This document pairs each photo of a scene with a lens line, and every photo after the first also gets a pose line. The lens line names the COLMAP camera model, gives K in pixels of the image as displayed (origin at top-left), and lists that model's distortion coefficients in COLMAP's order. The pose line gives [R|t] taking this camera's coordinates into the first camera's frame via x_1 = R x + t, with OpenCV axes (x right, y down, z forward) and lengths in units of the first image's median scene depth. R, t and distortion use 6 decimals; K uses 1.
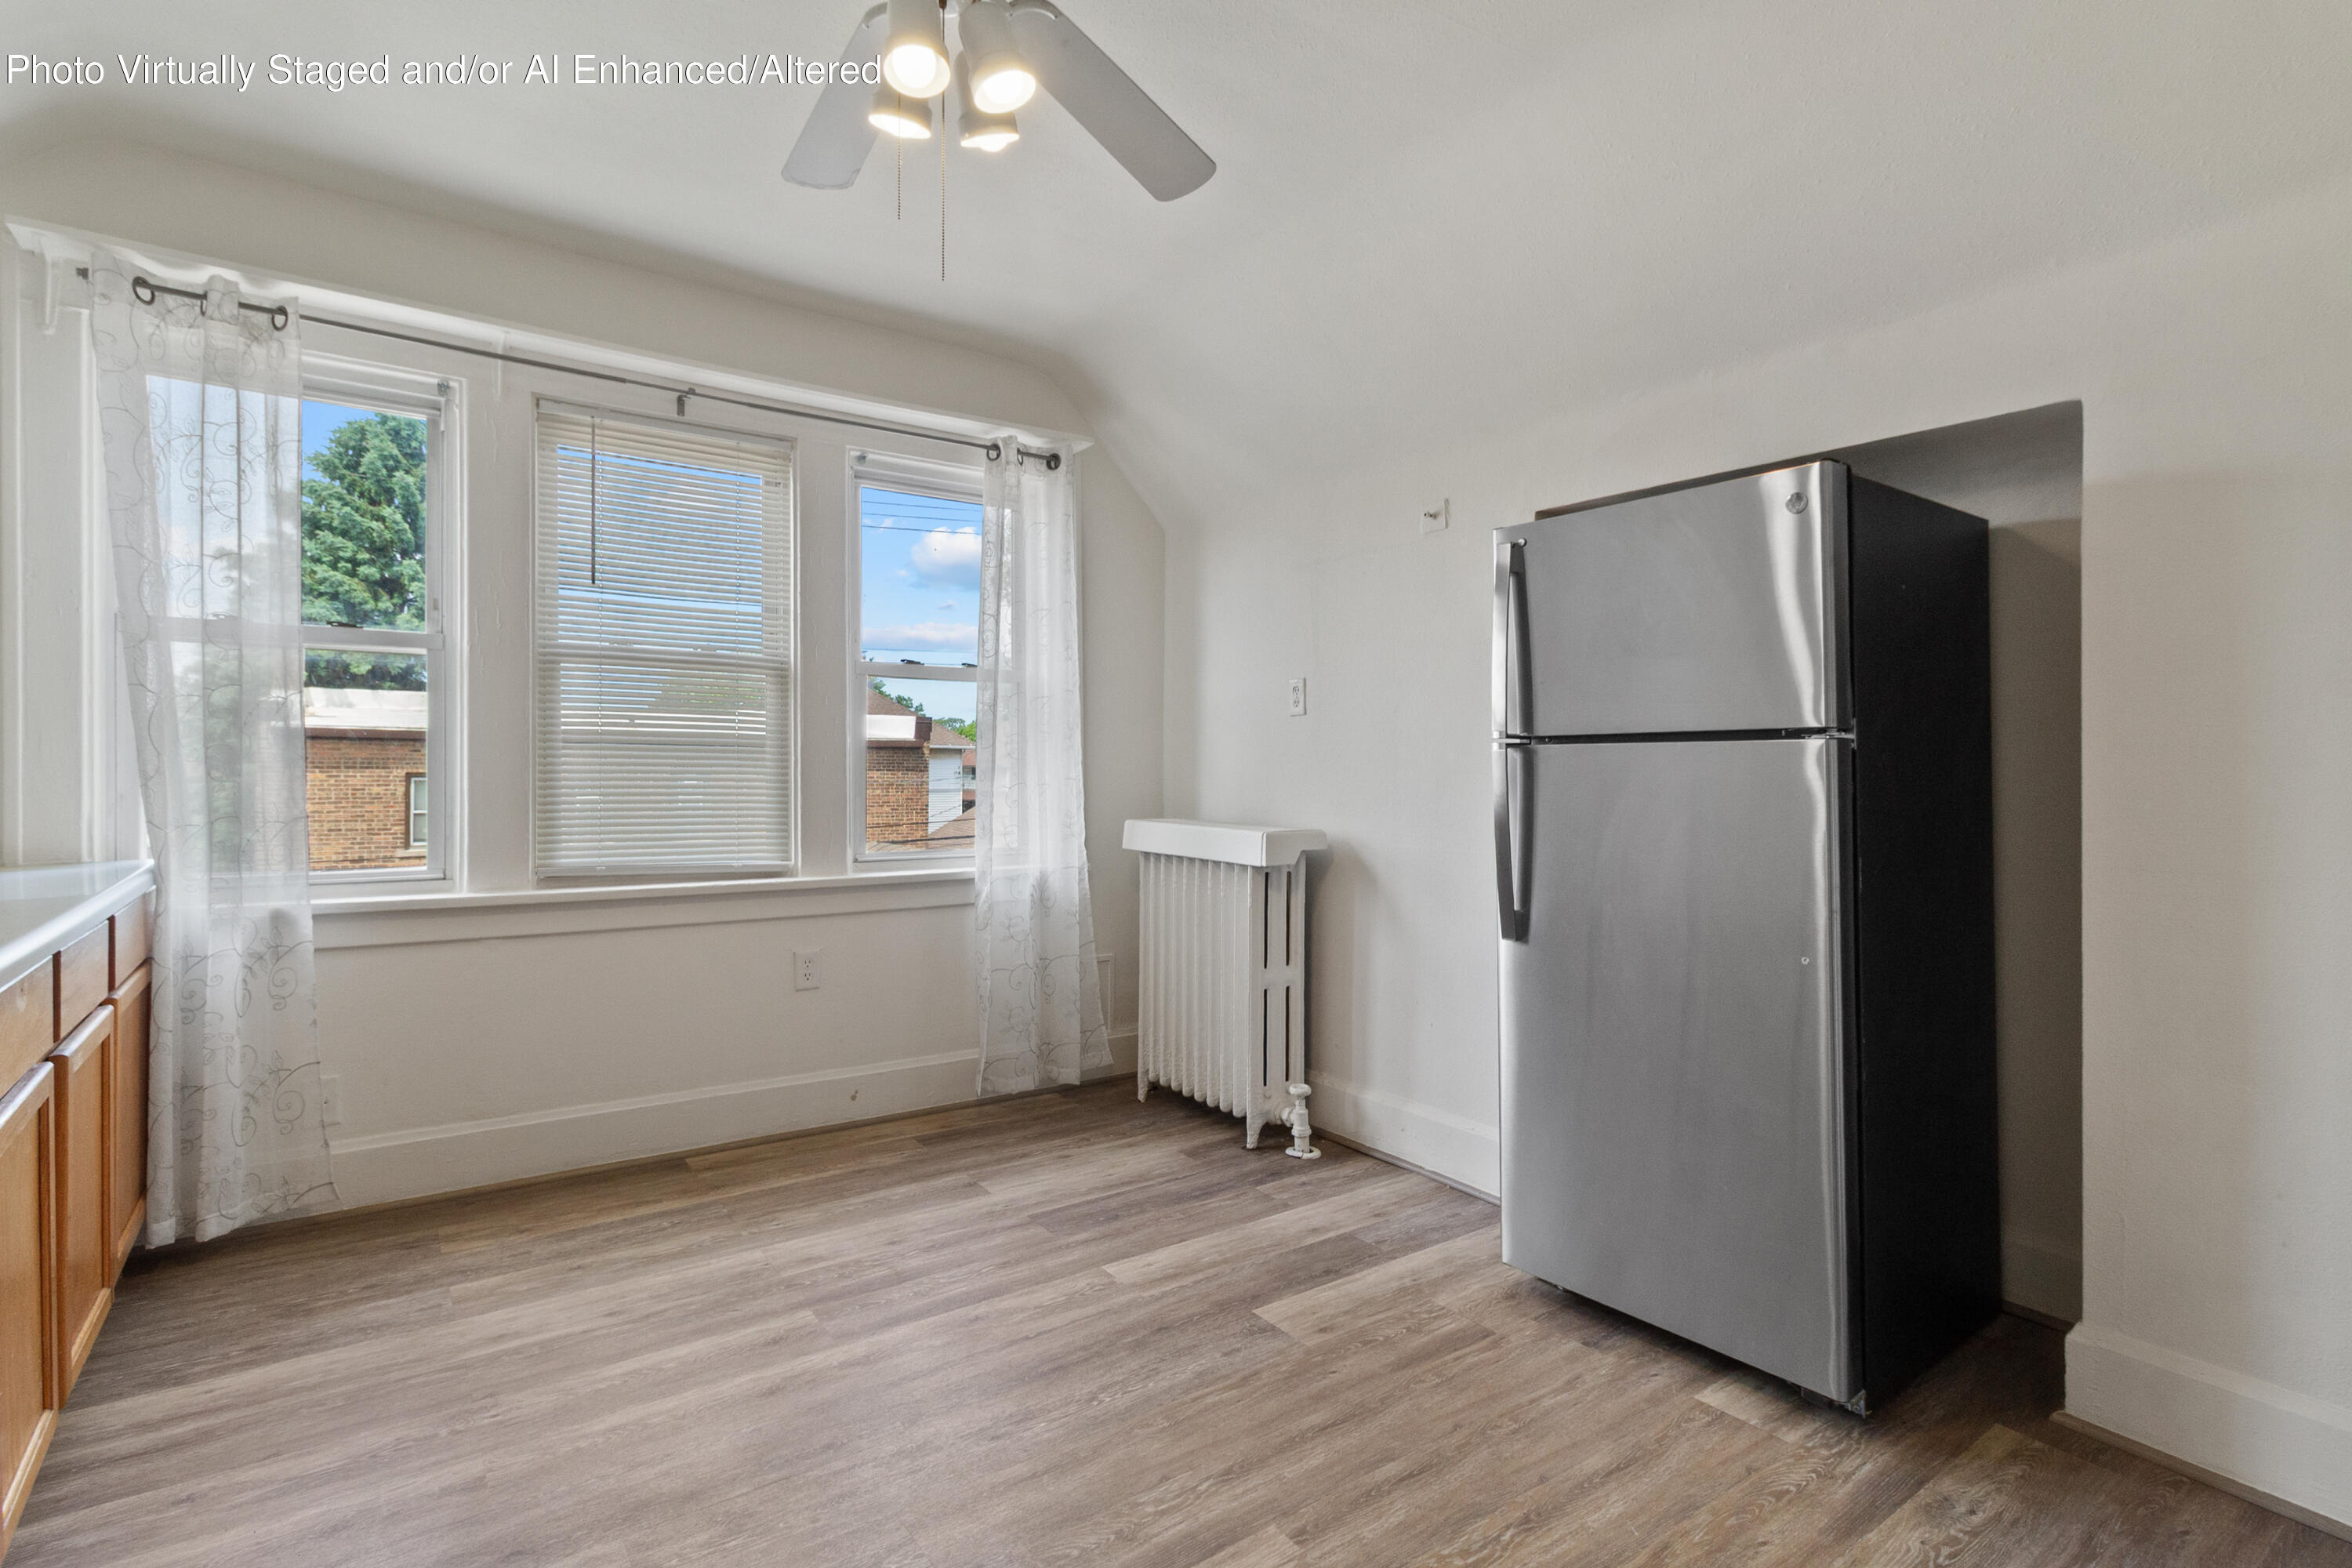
lens RADIAL K [[1125.1, 0, 1167.2], [0, 1125.1, 768.7], [0, 0, 1]] dist [0.002132, 0.000704]
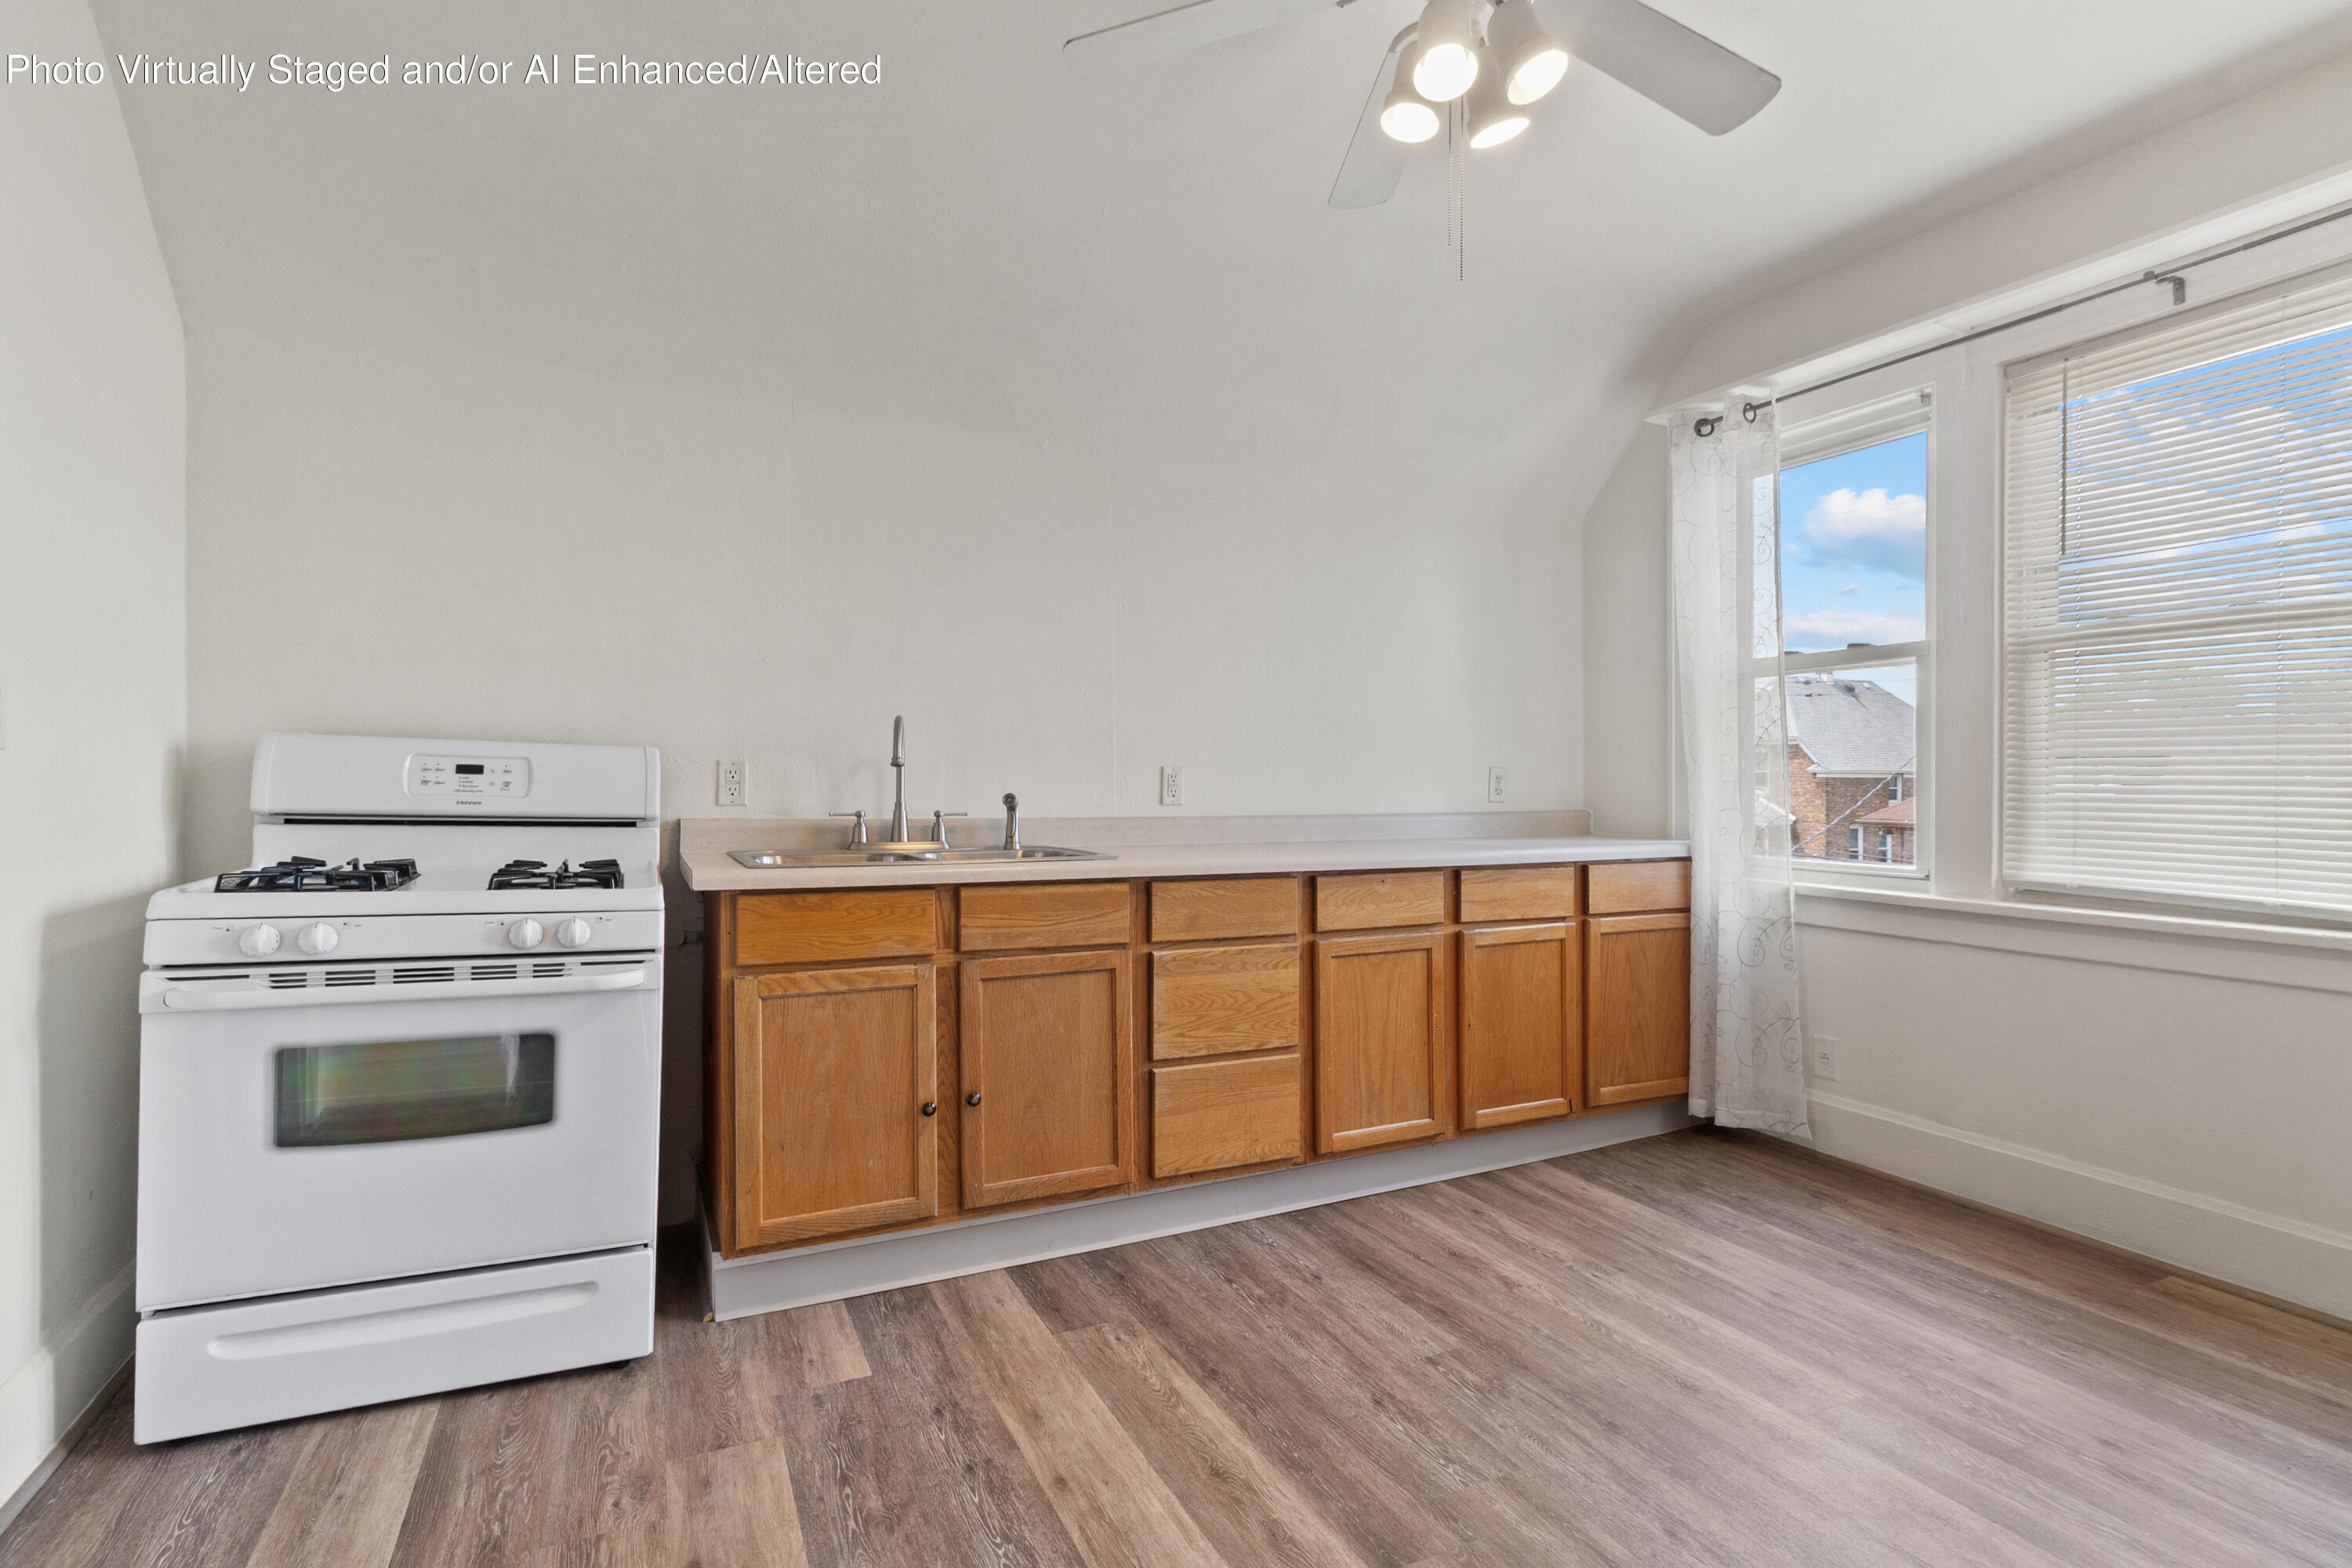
lens RADIAL K [[1139.2, 0, 1173.3], [0, 1139.2, 808.7], [0, 0, 1]] dist [-0.001910, 0.000450]
pose [[-0.177096, 0.014192, -0.984091, 0.489515], [-0.007605, 0.999846, 0.015788, 0.022874], [0.984164, 0.010280, -0.176961, 0.503379]]
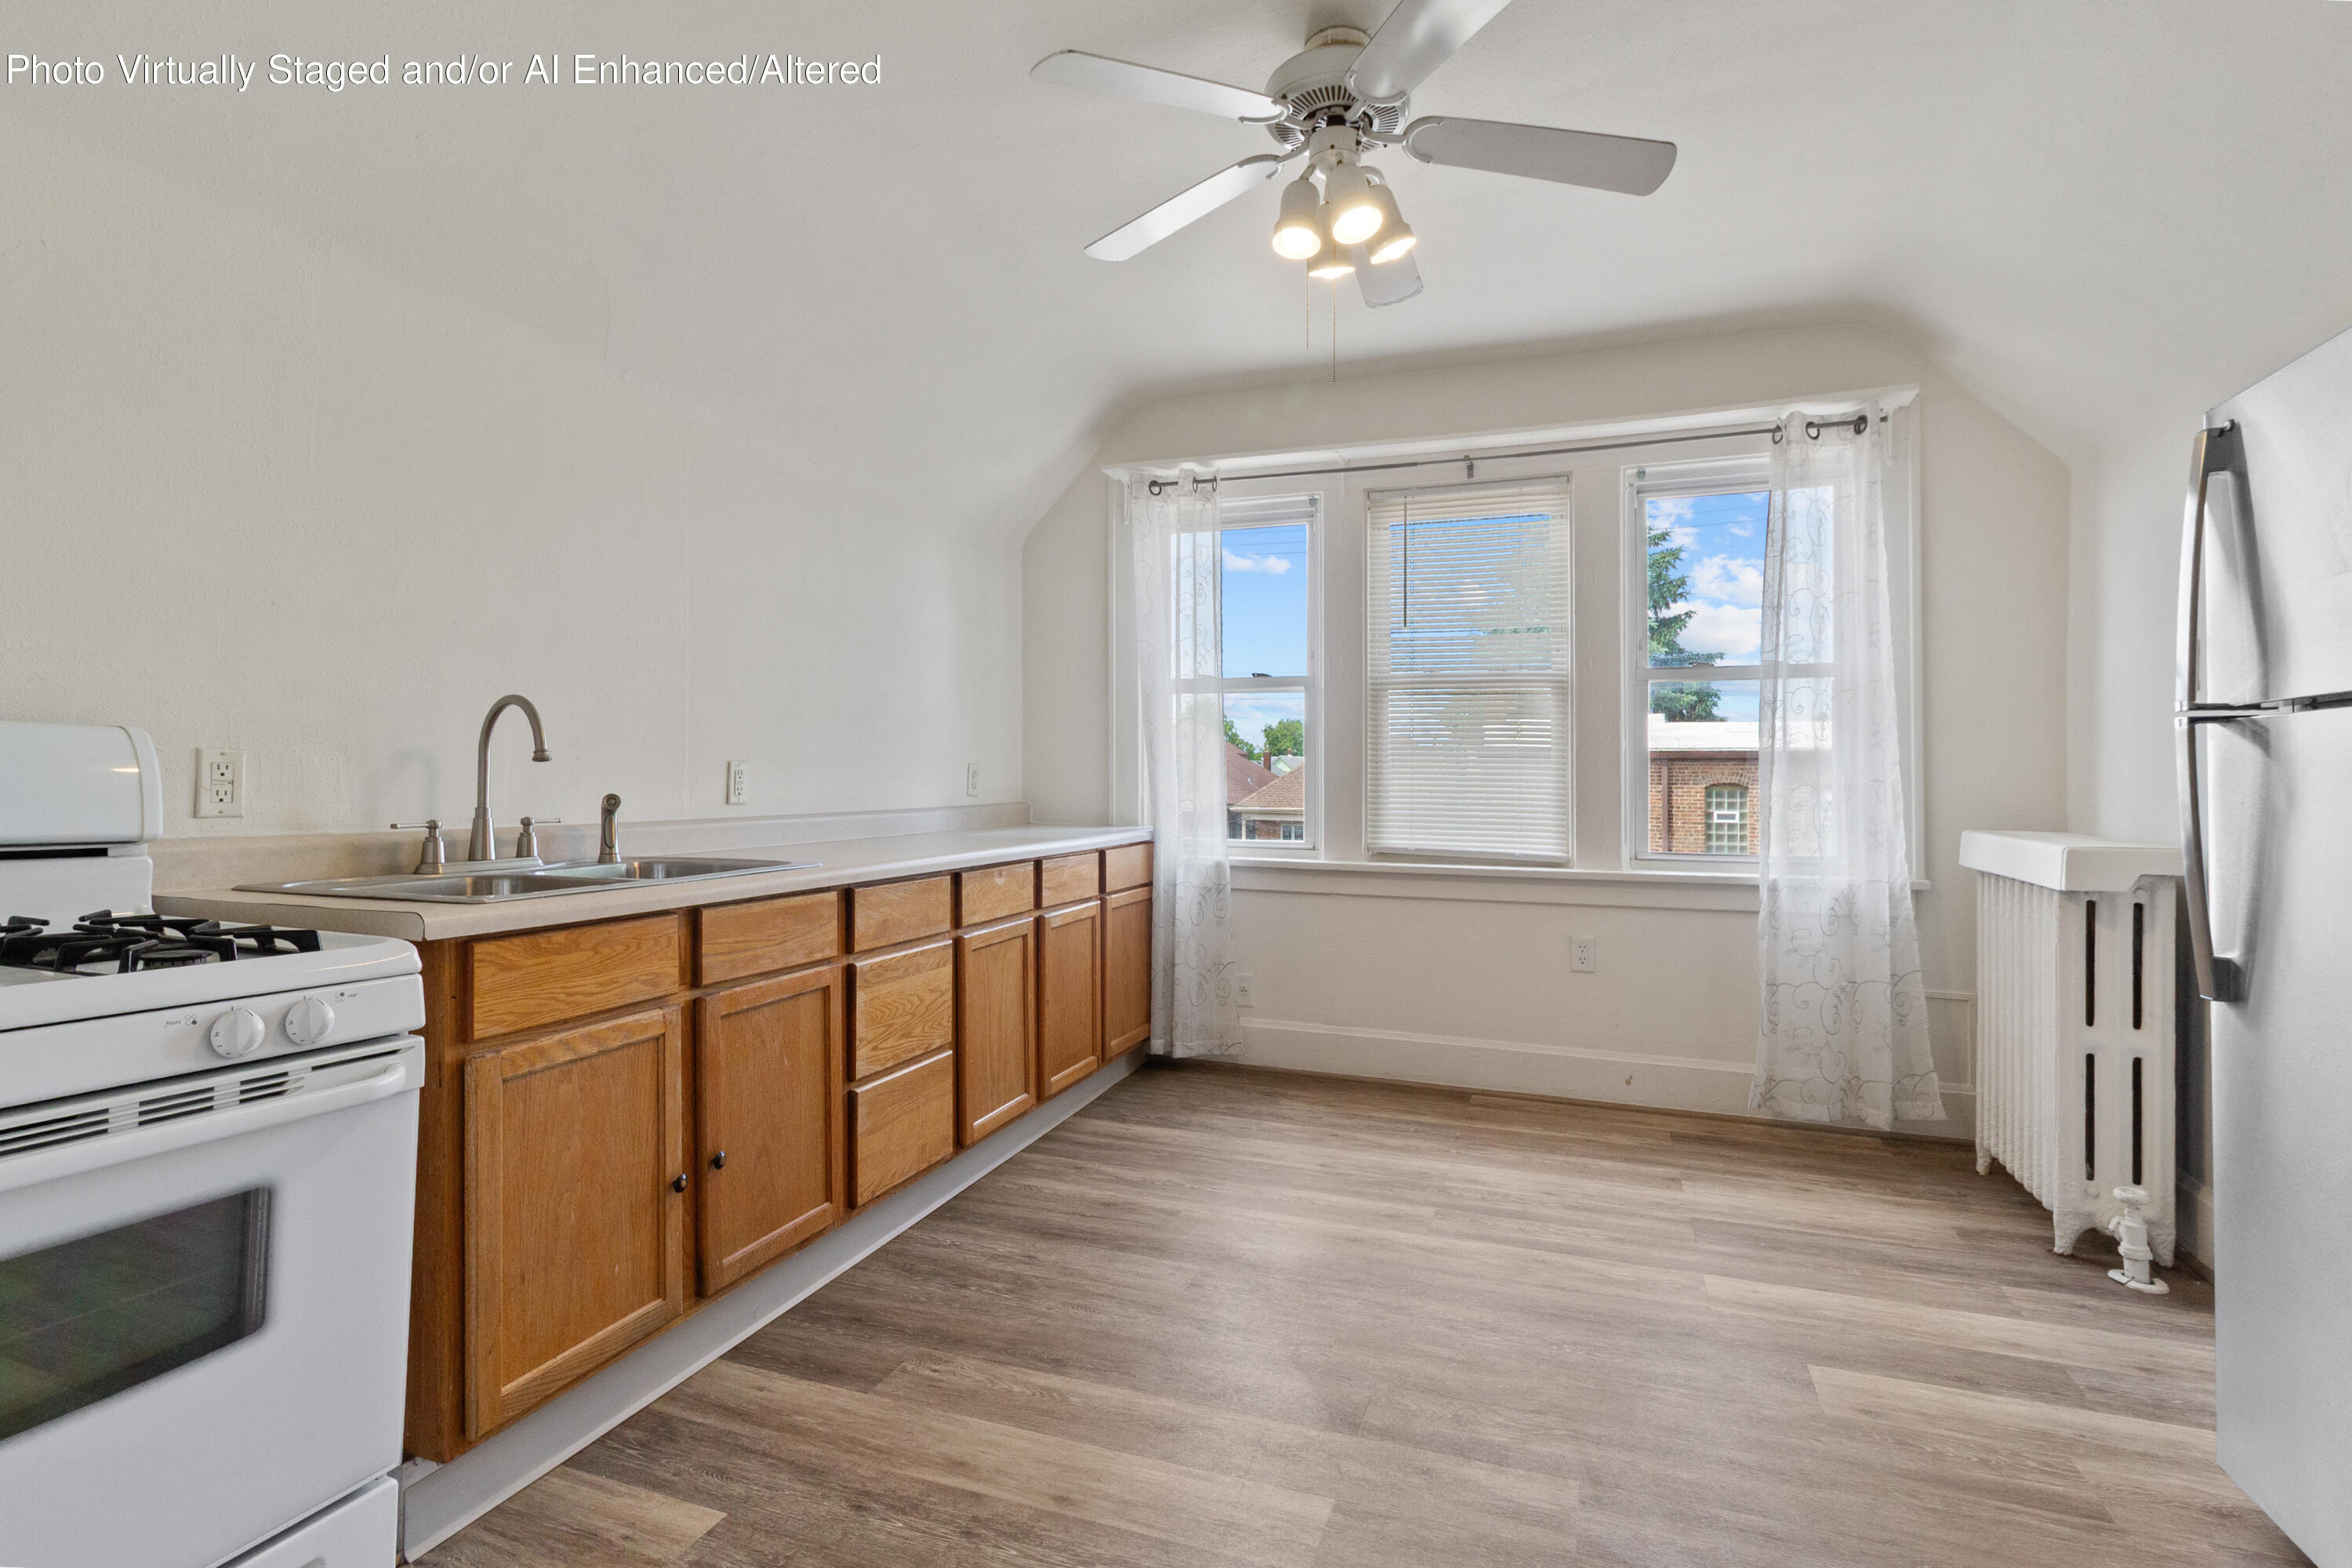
lens RADIAL K [[1137.3, 0, 1176.0], [0, 1137.3, 784.0], [0, 0, 1]] dist [0.000575, 0.000239]
pose [[0.560936, 0.001614, -0.827857, 0.433281], [-0.004056, 0.999991, -0.000799, 0.018166], [0.827849, 0.003806, 0.560938, 0.059651]]
